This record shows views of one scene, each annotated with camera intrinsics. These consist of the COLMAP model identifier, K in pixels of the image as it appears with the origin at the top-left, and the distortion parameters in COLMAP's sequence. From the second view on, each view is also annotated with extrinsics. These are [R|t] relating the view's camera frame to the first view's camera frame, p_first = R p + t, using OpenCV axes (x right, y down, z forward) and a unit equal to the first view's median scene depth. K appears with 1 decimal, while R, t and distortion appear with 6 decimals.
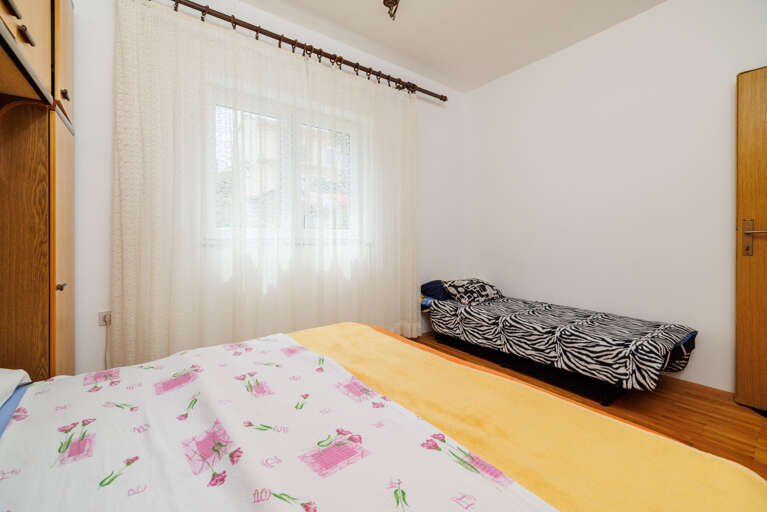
lens RADIAL K [[317.4, 0, 383.9], [0, 317.4, 246.4], [0, 0, 1]] dist [-0.000654, -0.000026]
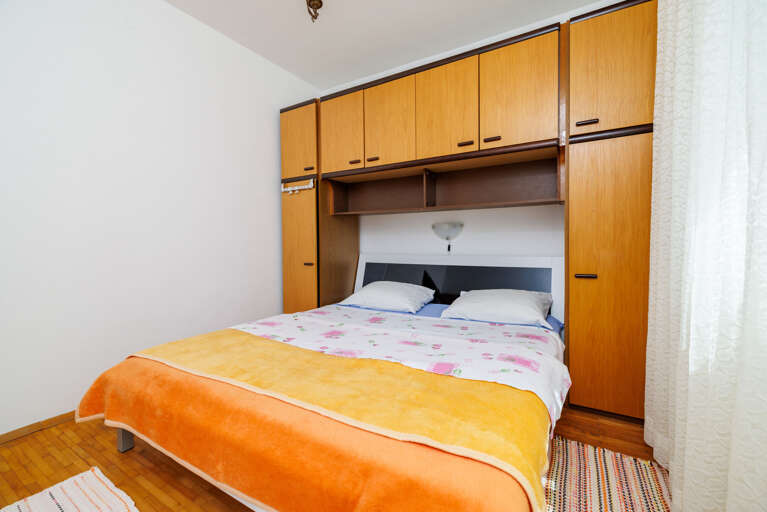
lens RADIAL K [[317.4, 0, 383.9], [0, 317.4, 246.4], [0, 0, 1]] dist [-0.000654, -0.000026]
pose [[-0.928851, 0.010014, -0.370319, 0.281191], [0.006877, 0.999928, 0.009792, -0.011021], [0.370391, 0.006548, -0.928853, 2.540417]]
